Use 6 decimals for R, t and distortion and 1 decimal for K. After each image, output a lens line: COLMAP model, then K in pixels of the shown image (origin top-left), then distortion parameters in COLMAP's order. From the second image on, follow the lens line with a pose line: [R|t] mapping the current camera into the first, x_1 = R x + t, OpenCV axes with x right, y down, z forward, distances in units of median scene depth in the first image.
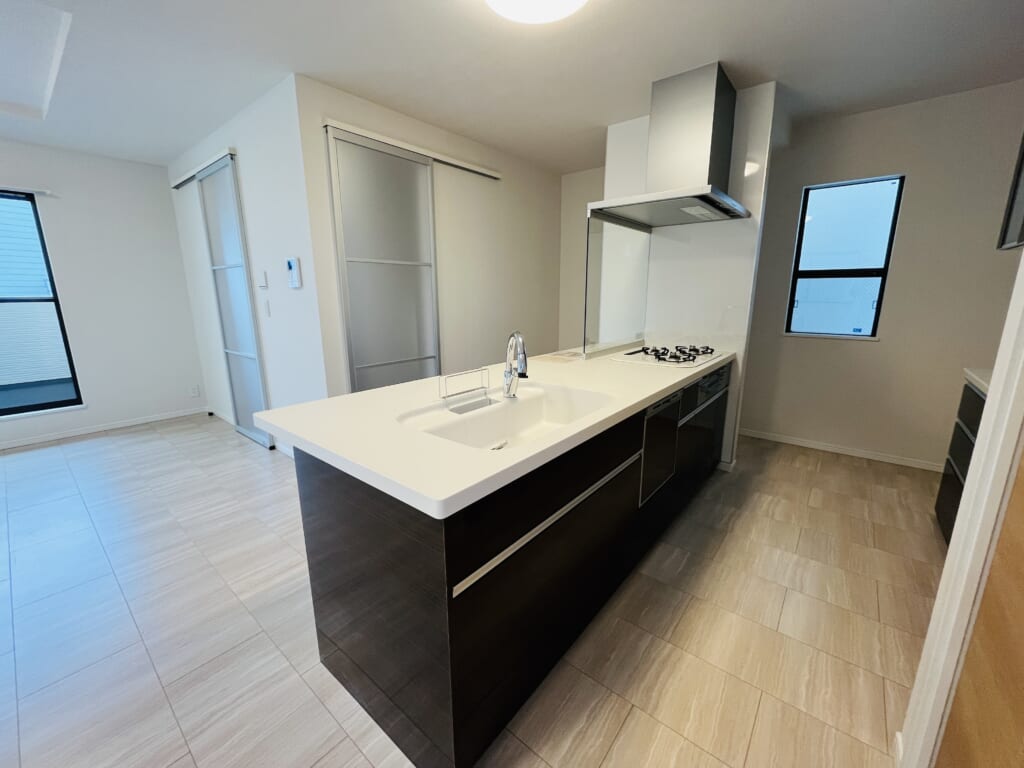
lens RADIAL K [[411.8, 0, 512.7], [0, 411.8, 387.5], [0, 0, 1]] dist [-0.003334, 0.000924]
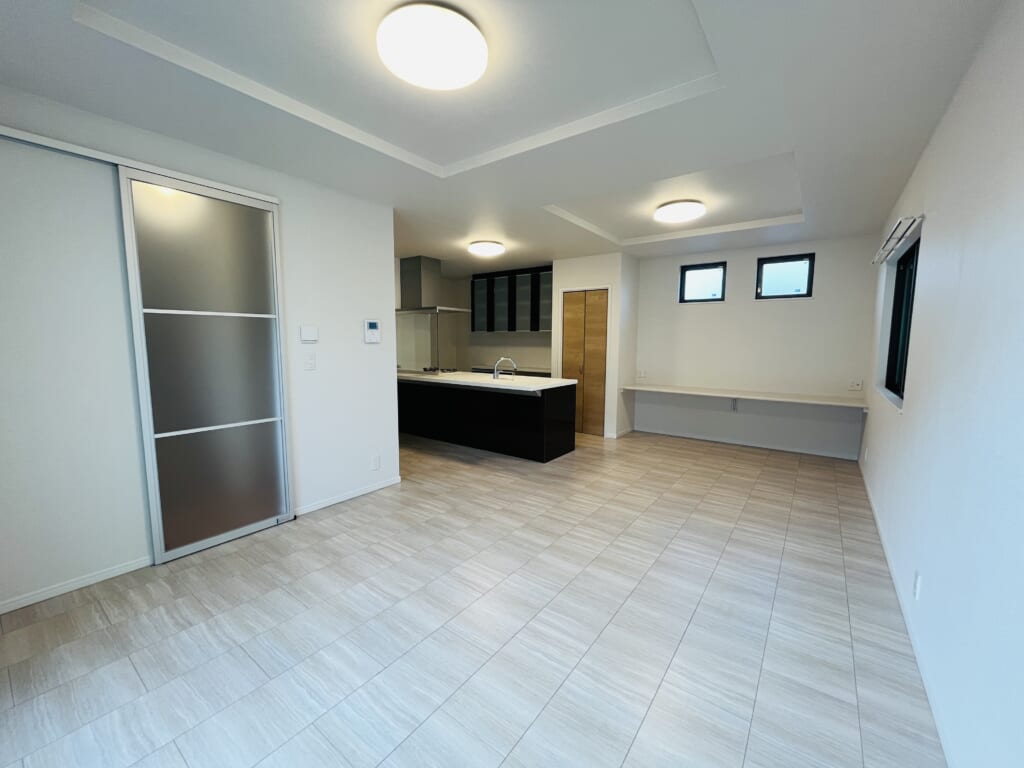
lens RADIAL K [[411.8, 0, 514.1], [0, 411.8, 384.4], [0, 0, 1]] dist [-0.003334, 0.000924]
pose [[-0.050548, -0.101074, 0.993594, -1.734593], [0.219637, 0.969385, 0.109785, -0.148457], [-0.974271, 0.223780, -0.026801, 0.586038]]
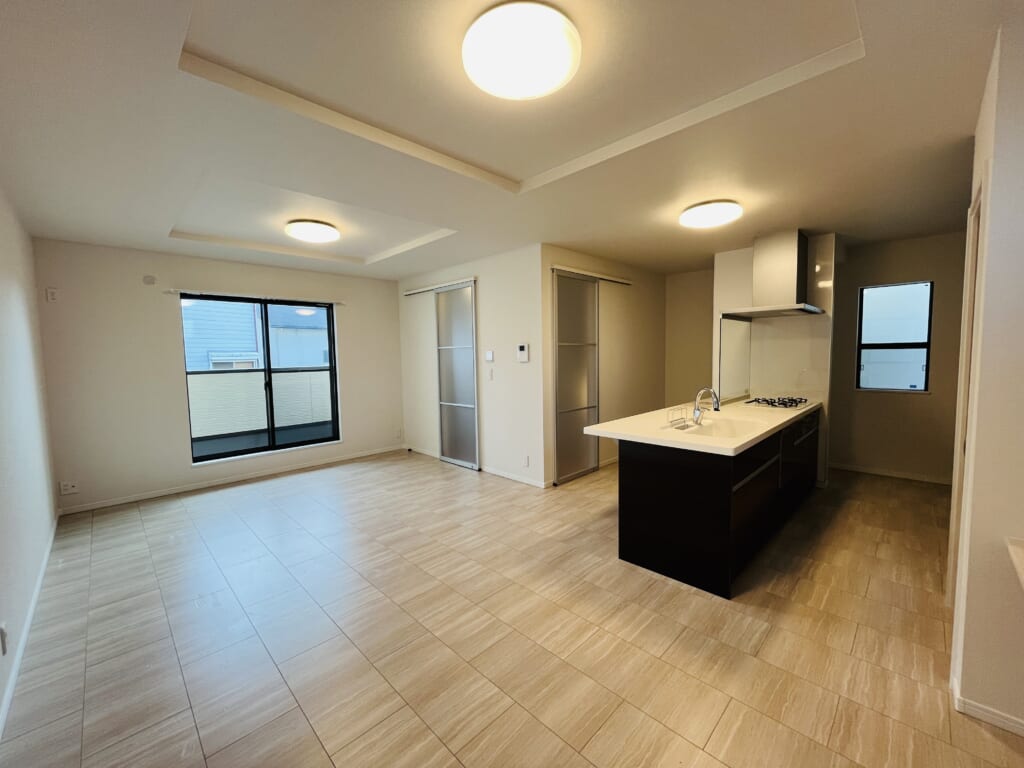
lens RADIAL K [[411.8, 0, 513.5], [0, 411.8, 386.9], [0, 0, 1]] dist [-0.003334, 0.000924]
pose [[0.994875, -0.005534, -0.100957, -0.379200], [-0.009197, 0.989409, -0.144862, 0.079580], [0.100690, 0.145048, 0.984288, -0.525116]]
